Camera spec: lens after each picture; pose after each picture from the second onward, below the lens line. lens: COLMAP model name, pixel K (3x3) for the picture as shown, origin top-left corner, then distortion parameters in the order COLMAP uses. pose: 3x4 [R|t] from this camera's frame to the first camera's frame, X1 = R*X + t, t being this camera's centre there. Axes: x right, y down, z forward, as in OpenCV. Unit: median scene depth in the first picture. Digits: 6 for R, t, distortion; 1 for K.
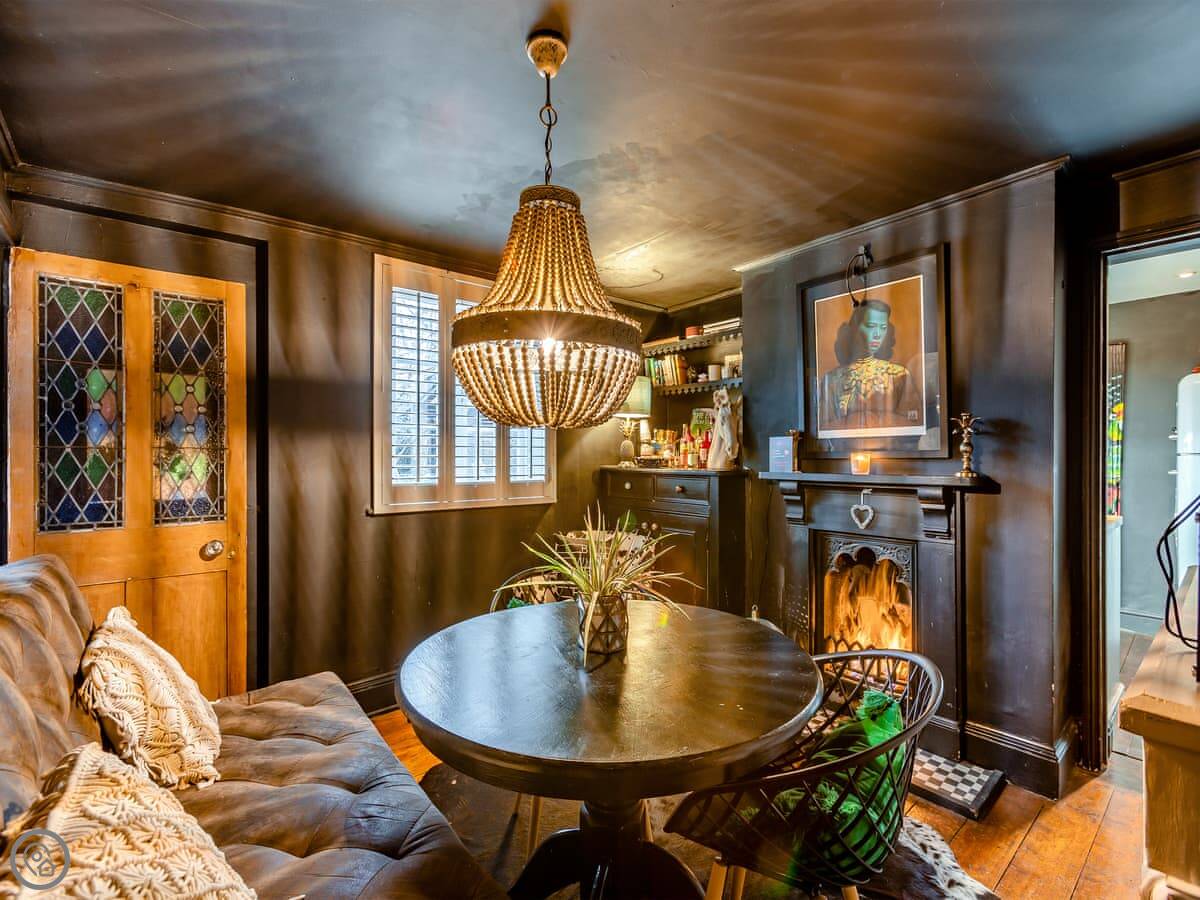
lens RADIAL K [[537.2, 0, 596.5], [0, 537.2, 452.1], [0, 0, 1]] dist [-0.018443, 0.014990]
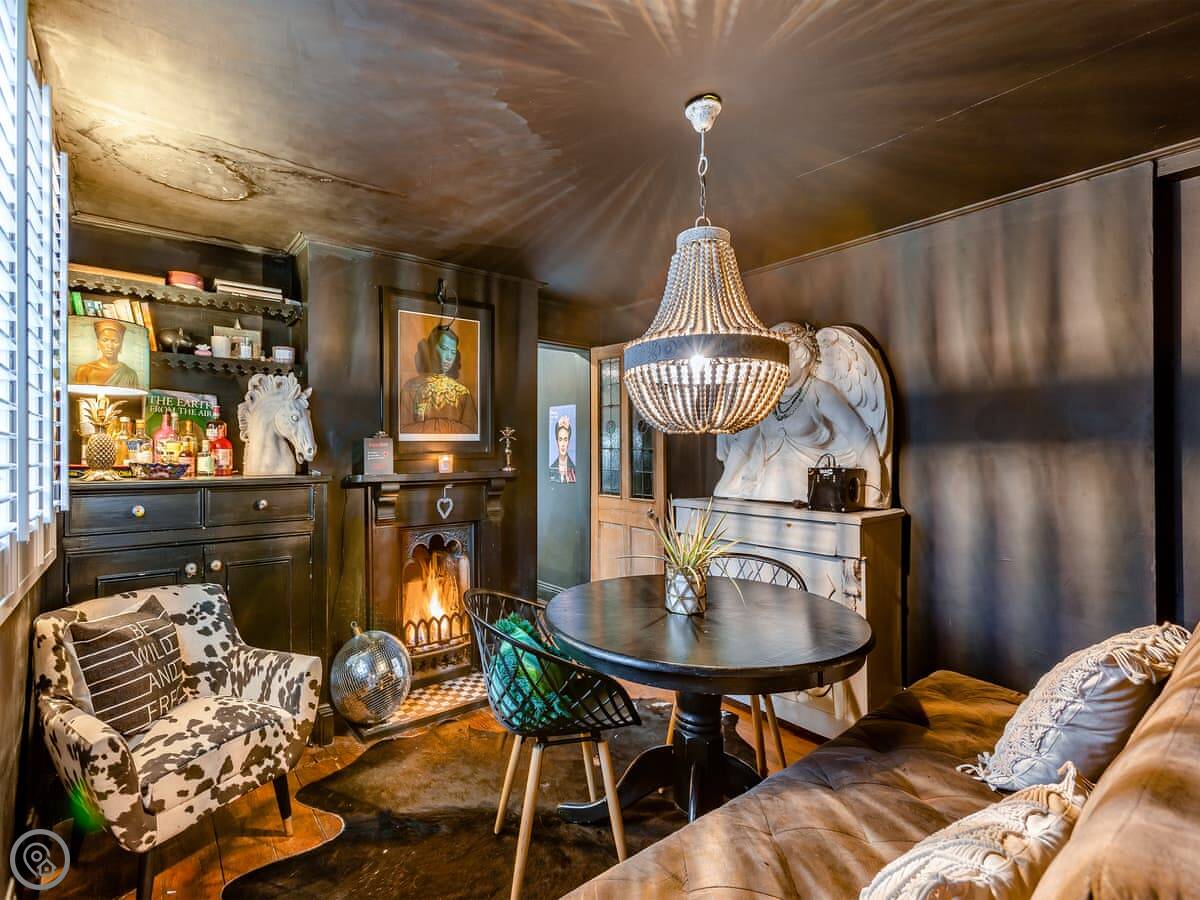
lens RADIAL K [[537.2, 0, 596.5], [0, 537.2, 452.1], [0, 0, 1]] dist [-0.018443, 0.014990]
pose [[0.034370, 0.000759, 0.999409, -0.670346], [-0.000557, 1.000000, -0.000740, -0.002931], [-0.999409, -0.000531, 0.034371, 0.615940]]
